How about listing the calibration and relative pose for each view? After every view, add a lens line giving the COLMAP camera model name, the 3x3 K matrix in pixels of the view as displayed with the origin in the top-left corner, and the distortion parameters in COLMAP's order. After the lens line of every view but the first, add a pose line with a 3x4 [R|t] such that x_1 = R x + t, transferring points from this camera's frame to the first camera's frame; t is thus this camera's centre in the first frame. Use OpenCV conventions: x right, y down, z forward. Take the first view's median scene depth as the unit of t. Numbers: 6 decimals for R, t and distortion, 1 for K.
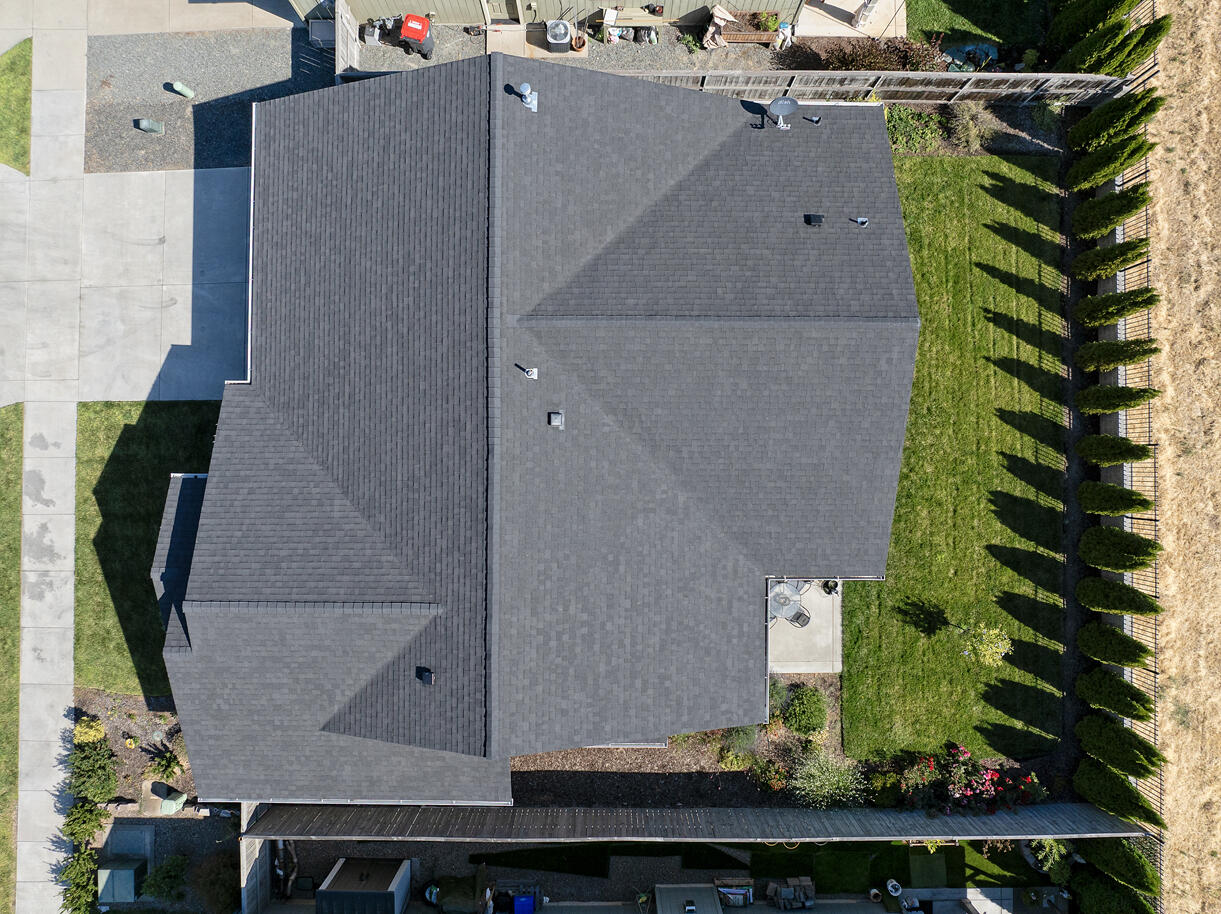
lens RADIAL K [[858.0, 0, 610.5], [0, 858.0, 457.0], [0, 0, 1]] dist [-0.051478, 0.023683]
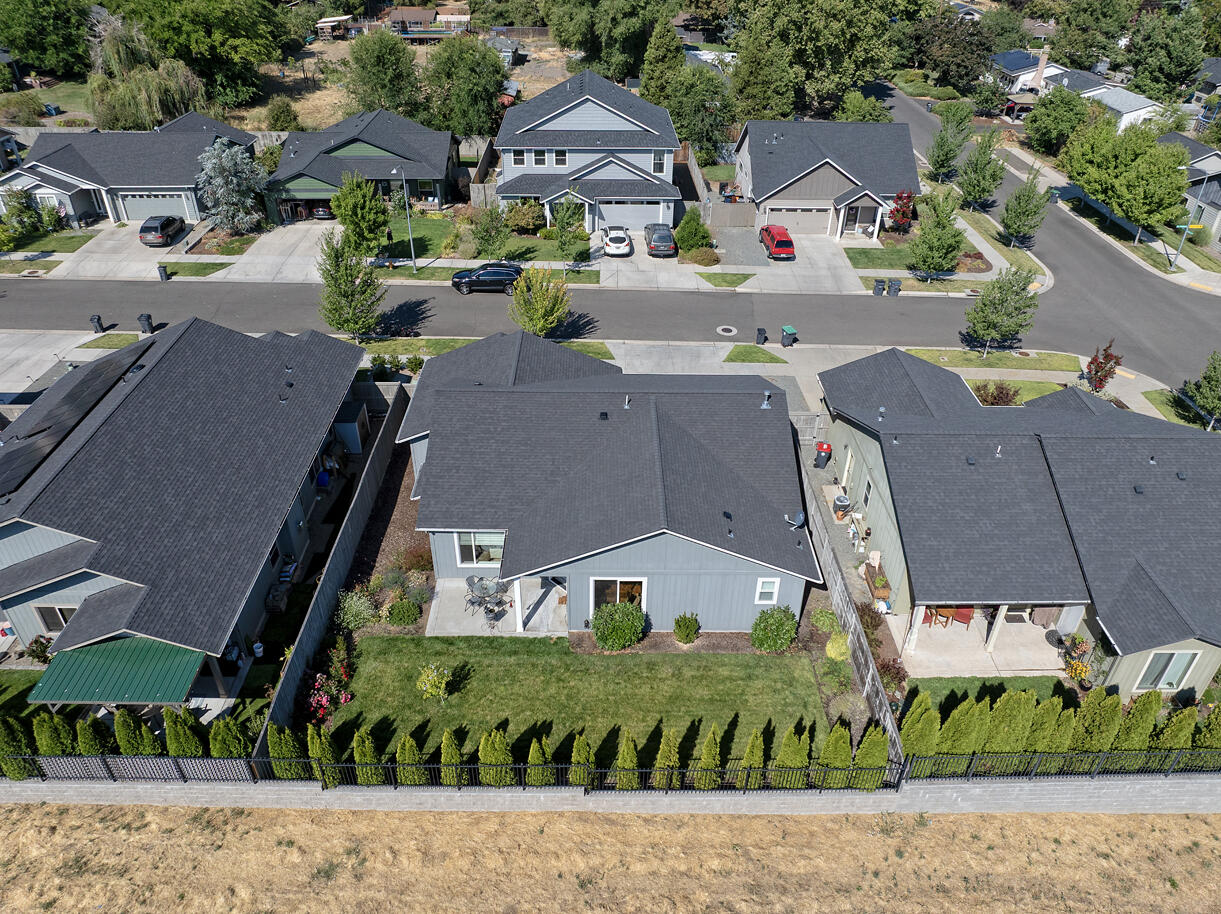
lens RADIAL K [[858.0, 0, 610.5], [0, 858.0, 457.0], [0, 0, 1]] dist [-0.051478, 0.023683]
pose [[0.009265, 0.559387, -0.828855, 1.249118], [-0.999953, 0.002684, -0.009365, -0.032787], [-0.003014, 0.828902, 0.559385, -0.002956]]
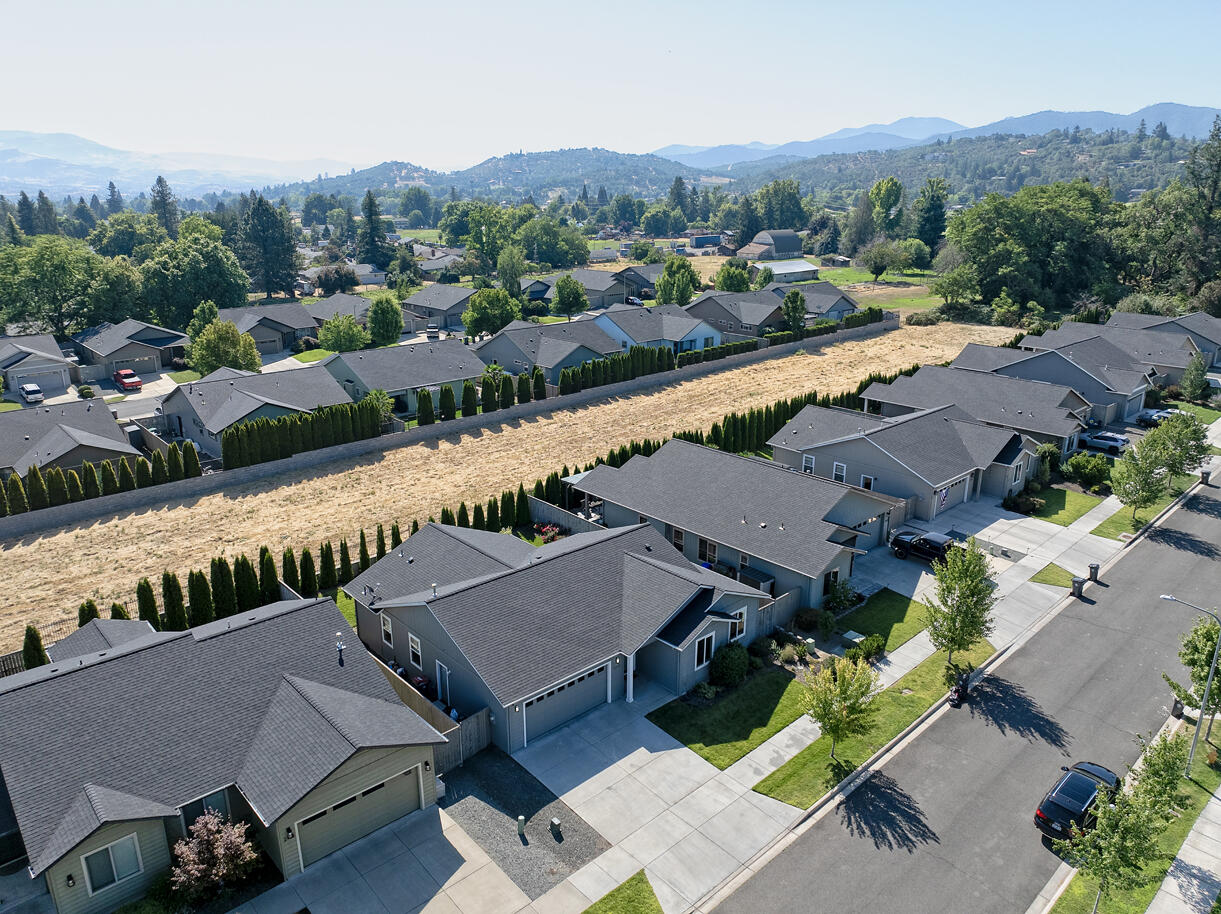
lens RADIAL K [[858.0, 0, 610.5], [0, 858.0, 457.0], [0, 0, 1]] dist [-0.051478, 0.023683]
pose [[-0.678060, -0.222428, 0.700543, -1.484020], [0.734921, -0.190633, 0.650808, -1.141957], [-0.011212, 0.956130, 0.292727, -0.011464]]
